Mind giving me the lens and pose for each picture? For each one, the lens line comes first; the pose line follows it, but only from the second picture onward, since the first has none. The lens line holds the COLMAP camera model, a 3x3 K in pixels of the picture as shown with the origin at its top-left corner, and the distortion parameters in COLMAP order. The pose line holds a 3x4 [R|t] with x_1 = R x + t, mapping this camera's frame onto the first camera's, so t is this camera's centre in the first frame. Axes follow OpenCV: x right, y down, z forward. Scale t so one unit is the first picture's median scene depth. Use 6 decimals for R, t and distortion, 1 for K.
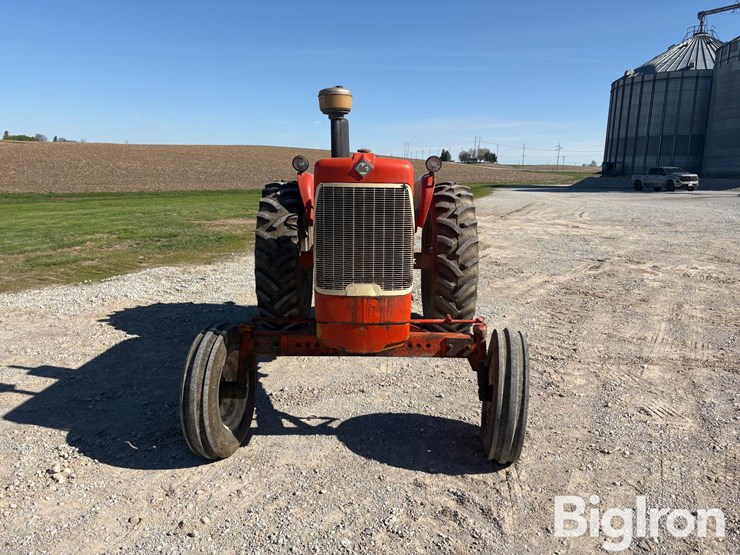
lens RADIAL K [[561.0, 0, 370.0], [0, 561.0, 277.5], [0, 0, 1]] dist [0.003346, -0.003804]
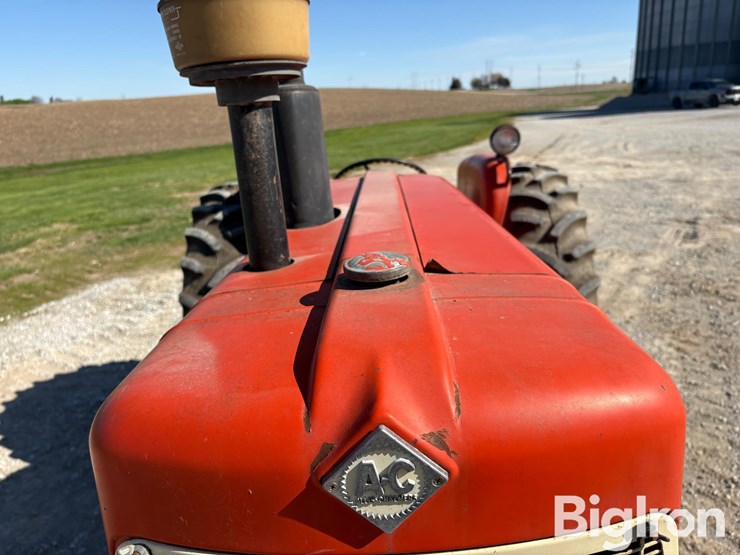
lens RADIAL K [[570.8, 0, 356.0], [0, 570.8, 287.5], [0, 0, 1]] dist [-0.002227, -0.009212]
pose [[0.996567, -0.060621, -0.056389, -0.001217], [0.066816, 0.991070, 0.115398, -0.041408], [0.048890, -0.118770, 0.991717, 0.136257]]
